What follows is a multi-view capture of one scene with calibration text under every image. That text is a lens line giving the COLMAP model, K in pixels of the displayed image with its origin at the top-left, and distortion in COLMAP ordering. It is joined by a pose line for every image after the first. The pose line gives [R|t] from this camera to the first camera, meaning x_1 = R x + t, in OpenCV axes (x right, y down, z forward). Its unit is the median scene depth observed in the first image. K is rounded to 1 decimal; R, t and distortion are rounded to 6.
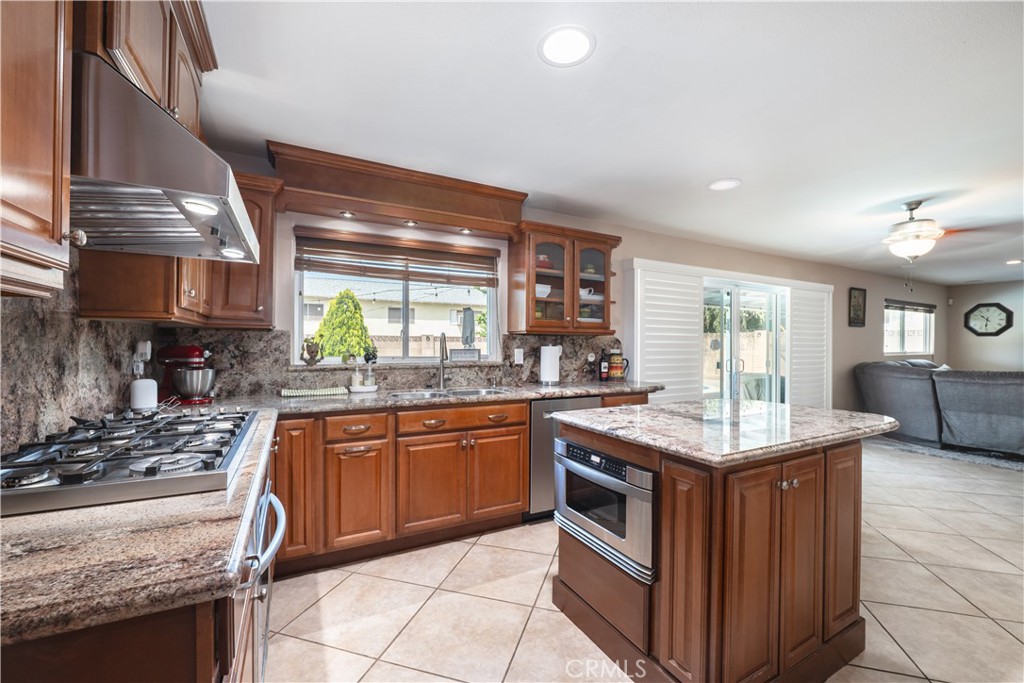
lens RADIAL K [[420.0, 0, 514.6], [0, 420.0, 341.8], [0, 0, 1]] dist [-0.004447, 0.000400]
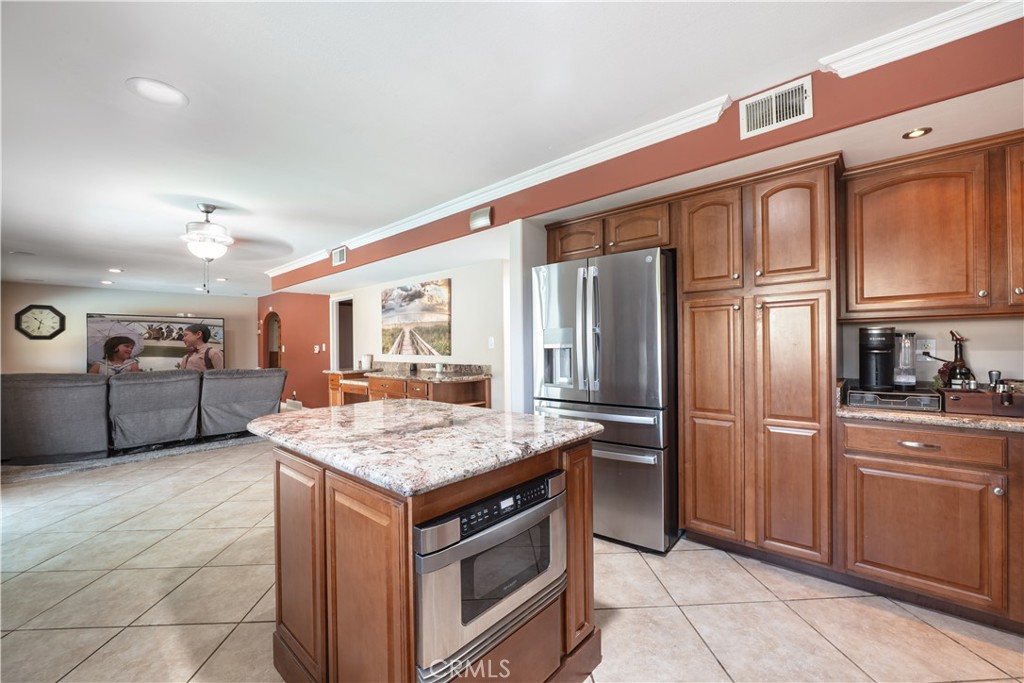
lens RADIAL K [[420.0, 0, 507.6], [0, 420.0, 344.4], [0, 0, 1]] dist [-0.004447, 0.000400]
pose [[-0.327822, 0.000381, 0.944739, -0.212788], [0.007213, 0.999972, 0.002100, 0.006070], [-0.944712, 0.007503, -0.327816, 0.557385]]
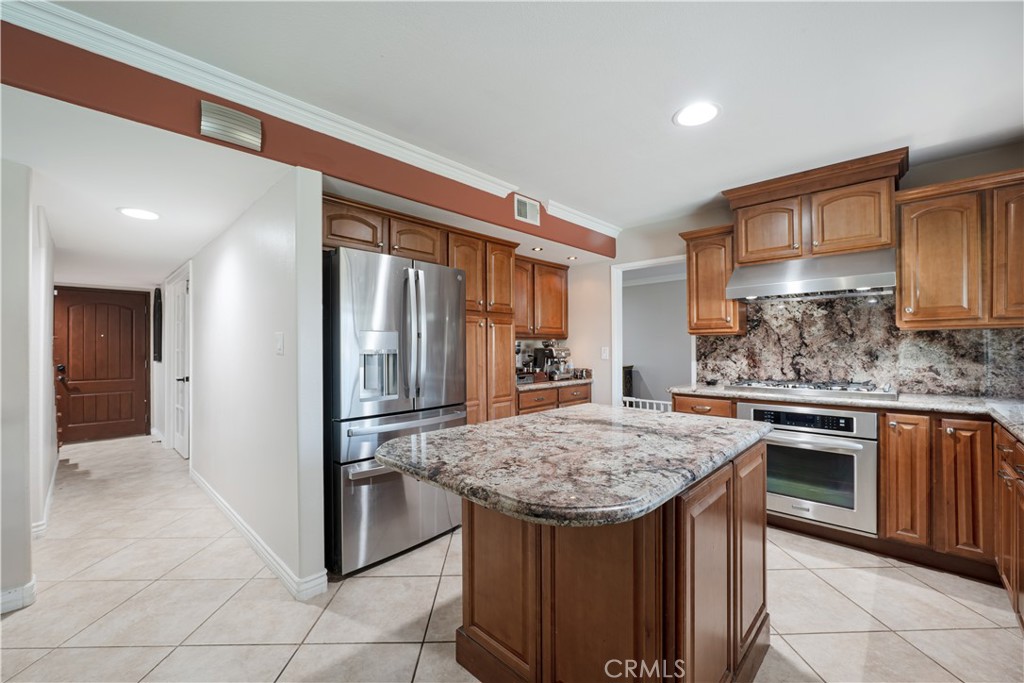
lens RADIAL K [[420.0, 0, 508.7], [0, 420.0, 347.6], [0, 0, 1]] dist [-0.004447, 0.000400]
pose [[-0.950028, -0.000469, -0.312165, 0.457617], [0.001809, 0.999974, -0.007007, 0.009971], [0.312161, -0.007222, -0.950002, 0.881114]]
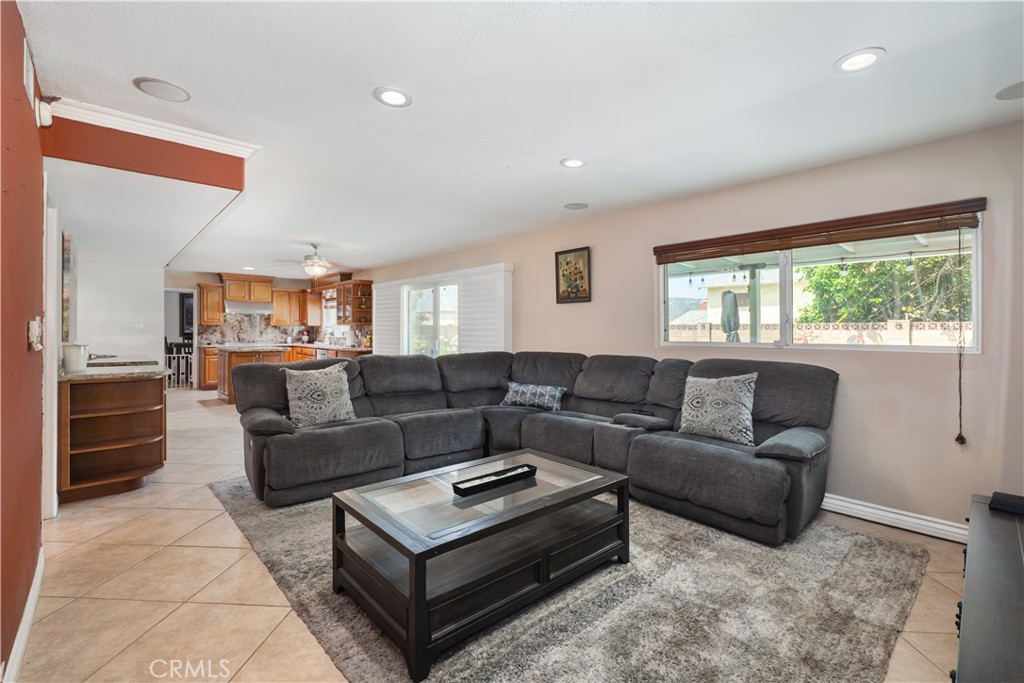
lens RADIAL K [[447.4, 0, 519.1], [0, 447.4, 337.7], [0, 0, 1]] dist [0.004272, -0.000250]
pose [[0.236637, 0.009808, -0.971549, 2.533636], [0.001605, 0.999944, 0.010486, 0.023798], [0.971597, -0.004041, 0.236608, 1.217391]]
